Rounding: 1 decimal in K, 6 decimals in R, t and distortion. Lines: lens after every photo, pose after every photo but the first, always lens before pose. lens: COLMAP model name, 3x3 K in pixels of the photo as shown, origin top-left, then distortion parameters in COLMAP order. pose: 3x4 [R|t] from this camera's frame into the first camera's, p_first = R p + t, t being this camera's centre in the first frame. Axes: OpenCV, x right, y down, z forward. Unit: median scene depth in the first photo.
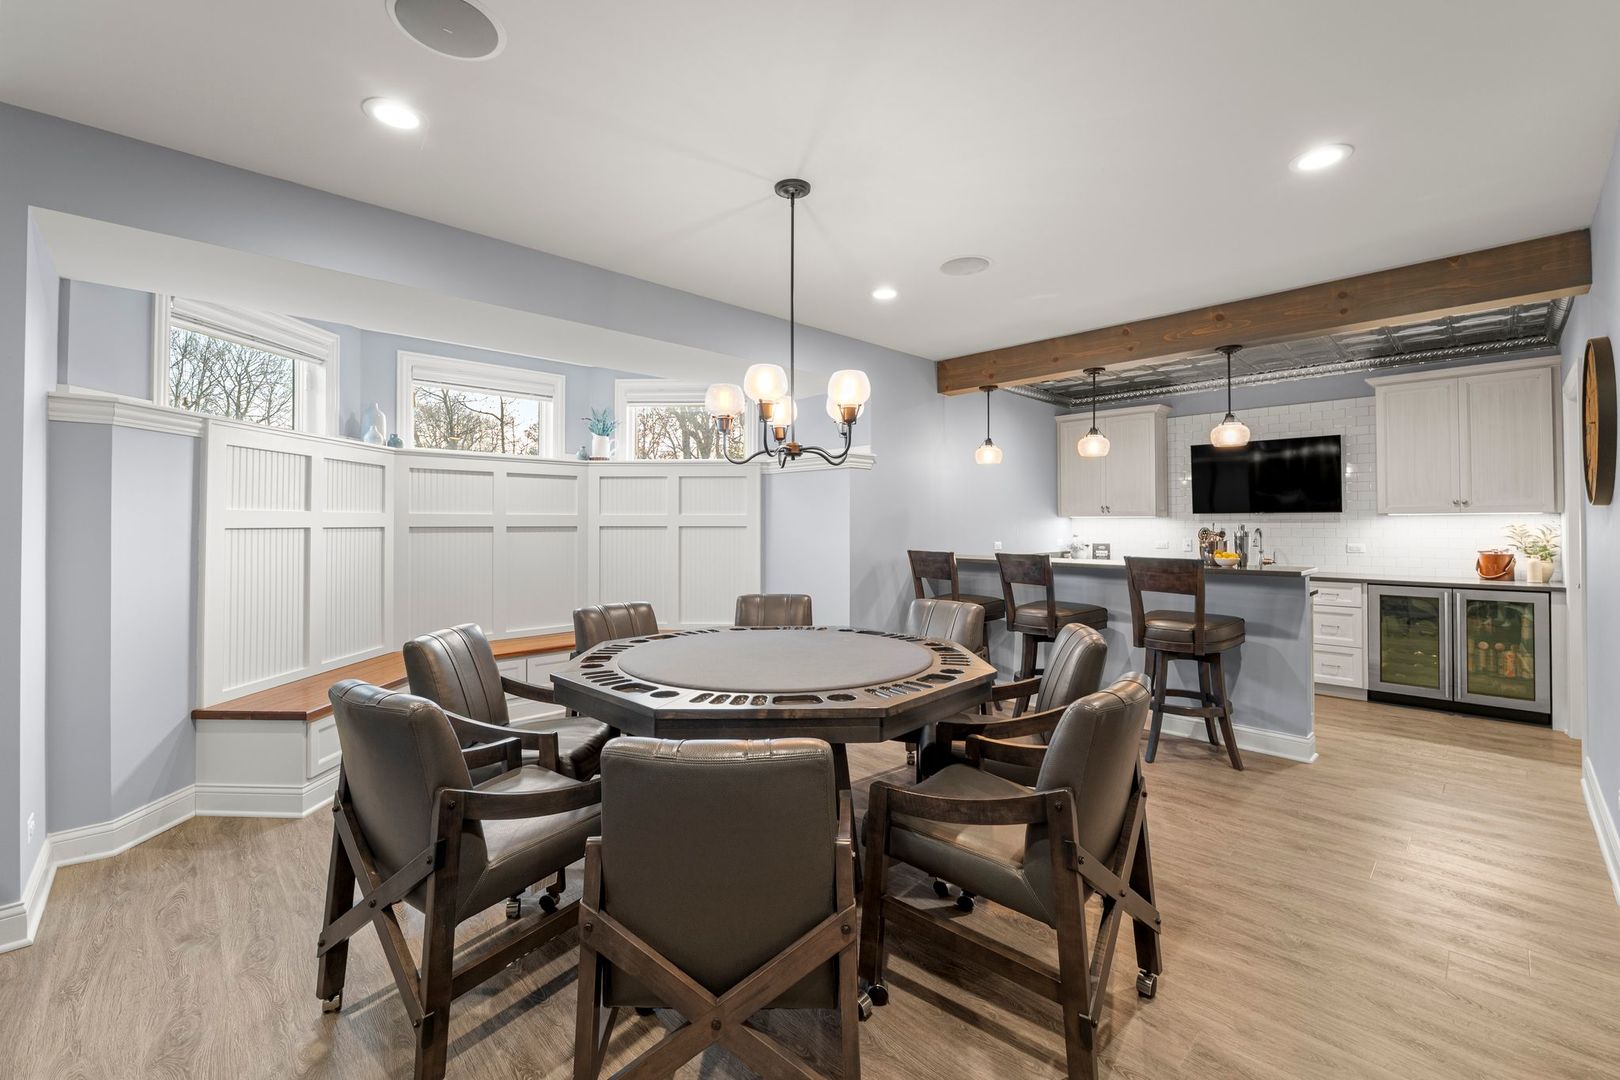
lens RADIAL K [[648.2, 0, 818.1], [0, 648.2, 525.4], [0, 0, 1]] dist [-0.018258, 0.000631]
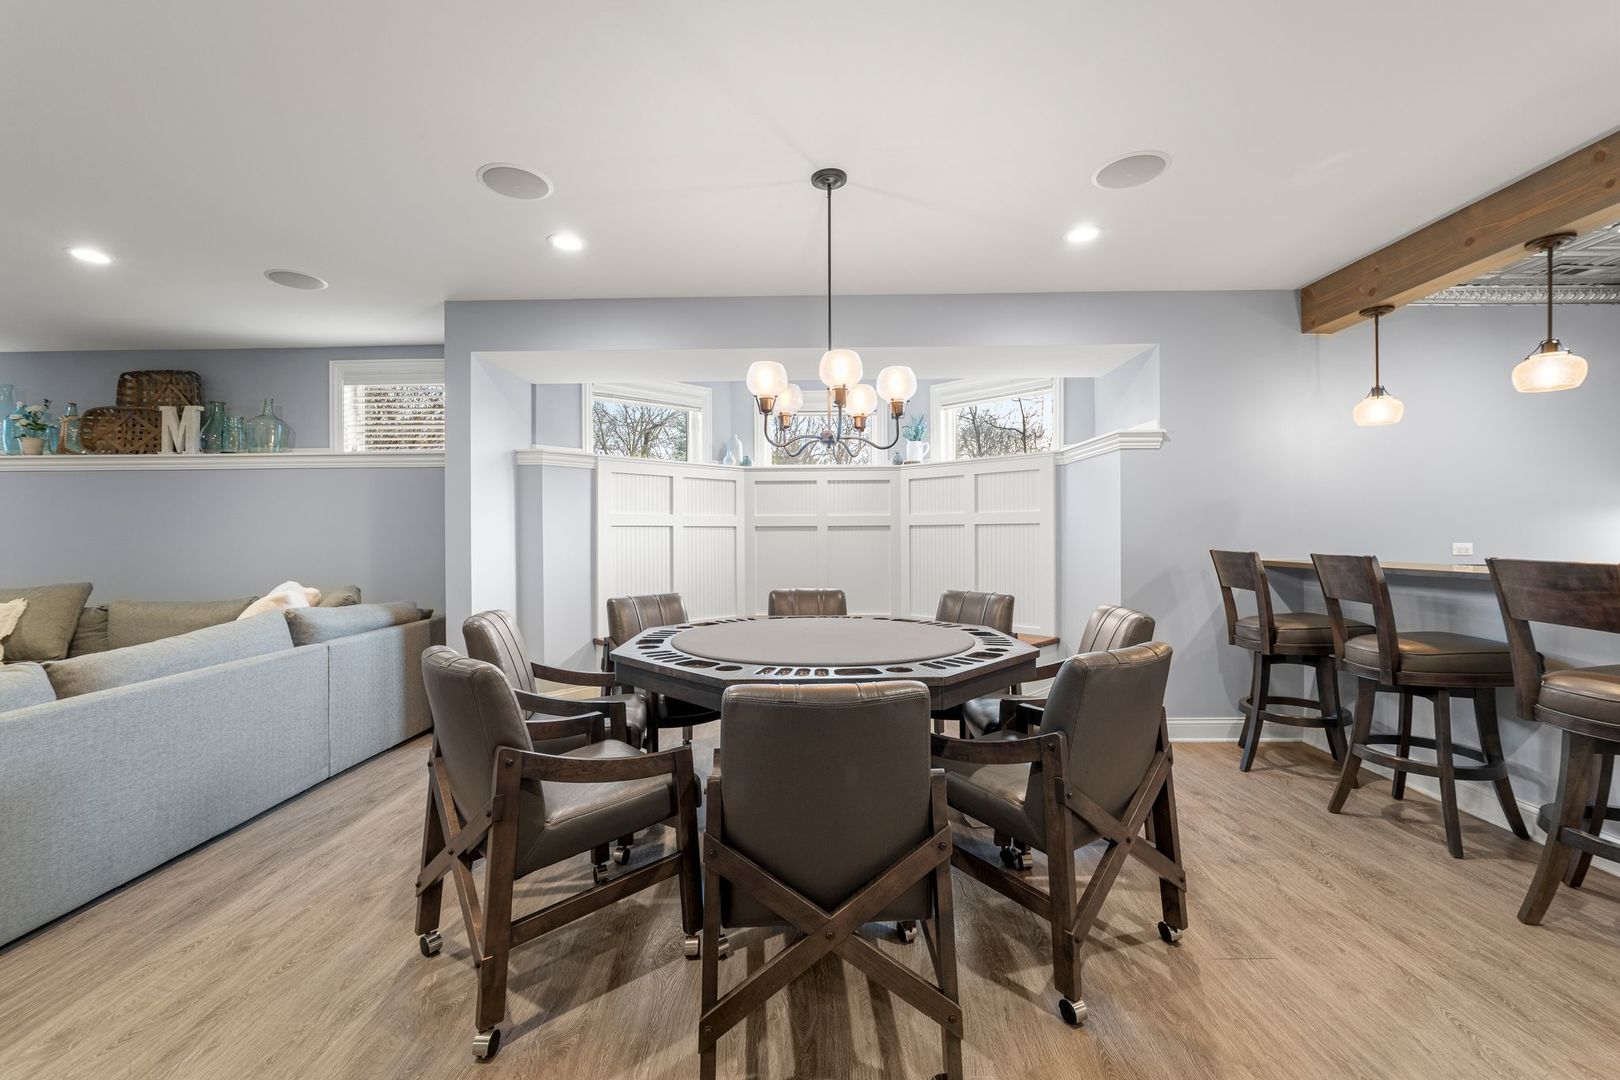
lens RADIAL K [[648.2, 0, 813.1], [0, 648.2, 544.3], [0, 0, 1]] dist [-0.018258, 0.000631]
pose [[0.716634, 0.006724, -0.697417, 0.359189], [0.004811, 0.999882, 0.014583, 0.019706], [0.697433, -0.013806, 0.716517, 0.137583]]
